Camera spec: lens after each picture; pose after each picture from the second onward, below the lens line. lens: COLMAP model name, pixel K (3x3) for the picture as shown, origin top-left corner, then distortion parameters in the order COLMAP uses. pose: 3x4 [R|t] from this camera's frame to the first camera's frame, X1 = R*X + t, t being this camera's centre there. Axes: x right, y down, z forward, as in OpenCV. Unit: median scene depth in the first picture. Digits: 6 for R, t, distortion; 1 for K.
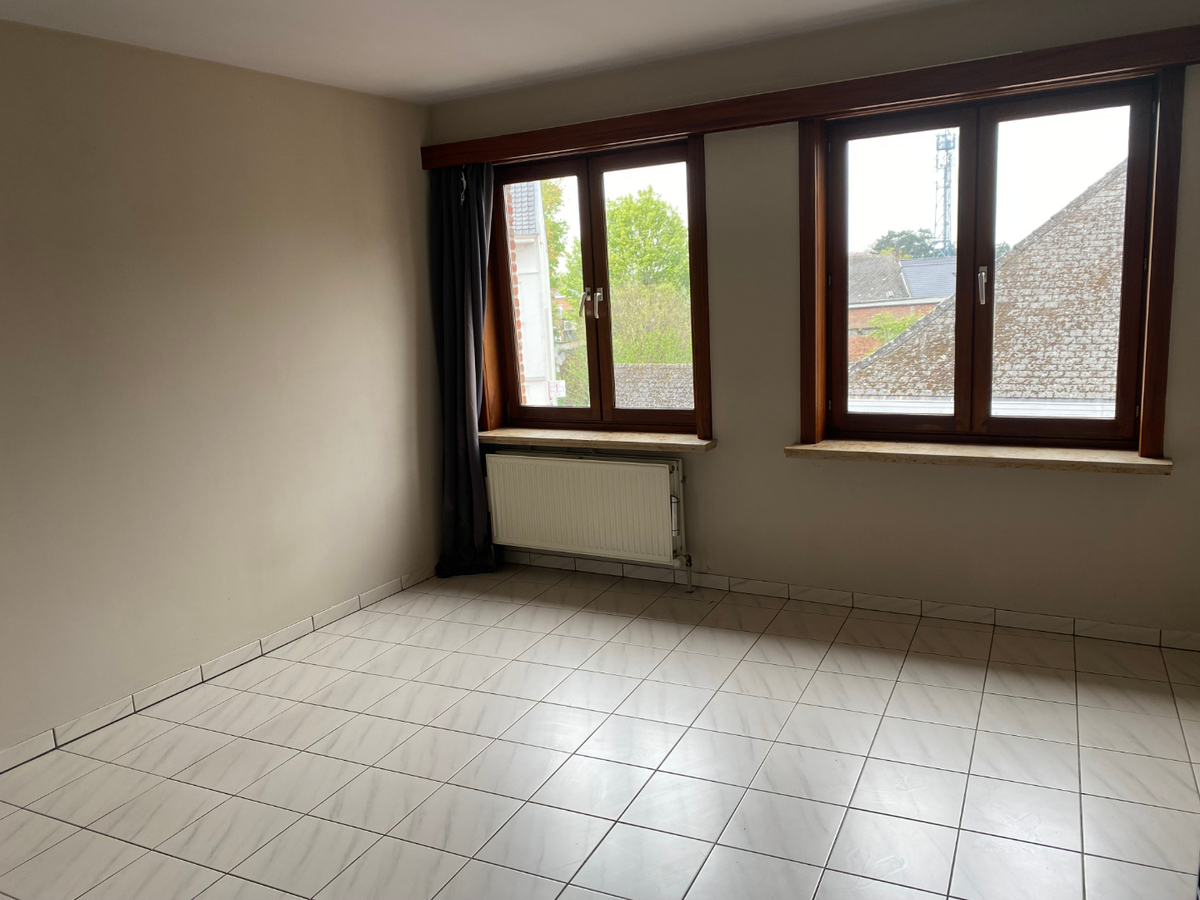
lens RADIAL K [[924.5, 0, 562.9], [0, 924.5, 498.3], [0, 0, 1]] dist [0.002030, -0.005080]
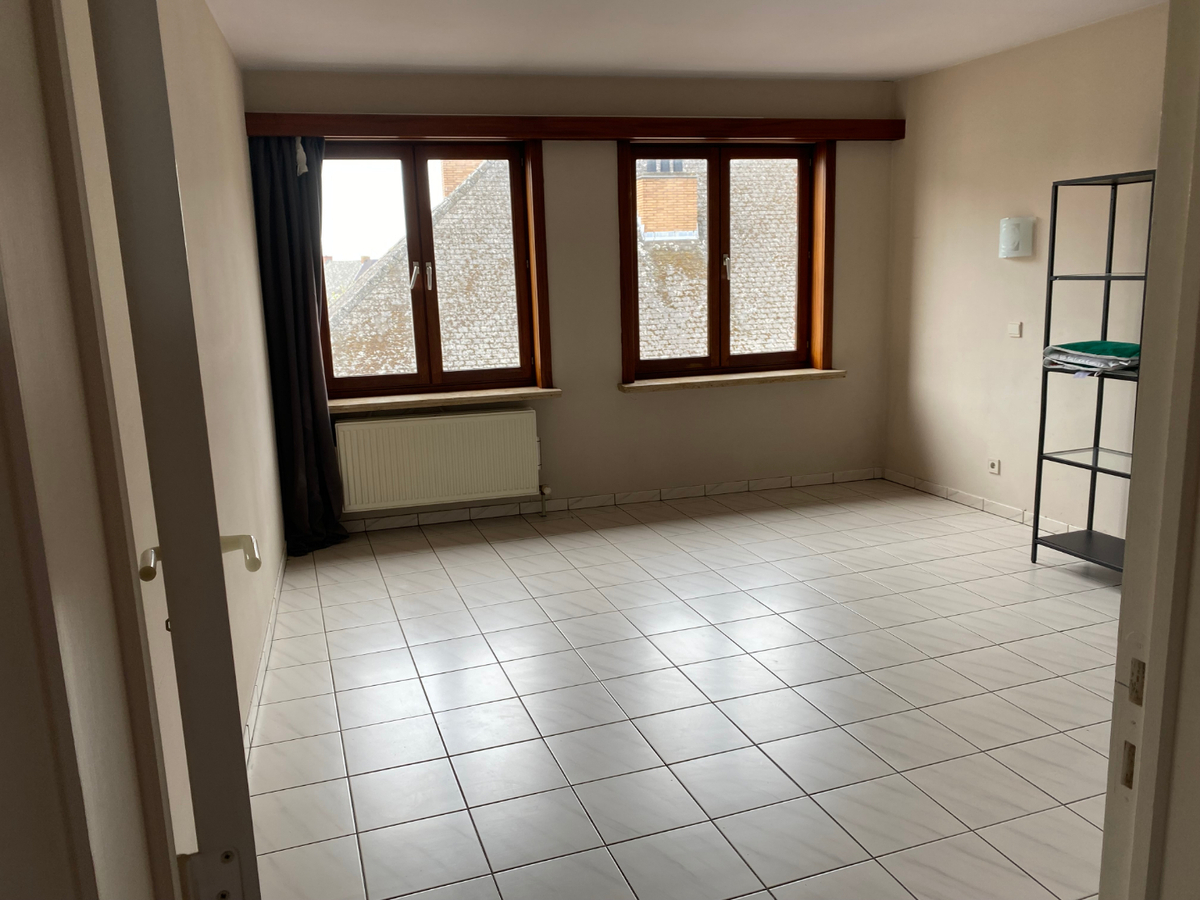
lens RADIAL K [[938.7, 0, 604.3], [0, 938.7, 470.6], [0, 0, 1]] dist [0.082742, -0.000989]
pose [[0.684342, -0.120543, 0.719128, -0.578564], [0.155981, 0.987612, 0.017112, 0.028912], [-0.712282, 0.100460, 0.694667, 0.071392]]
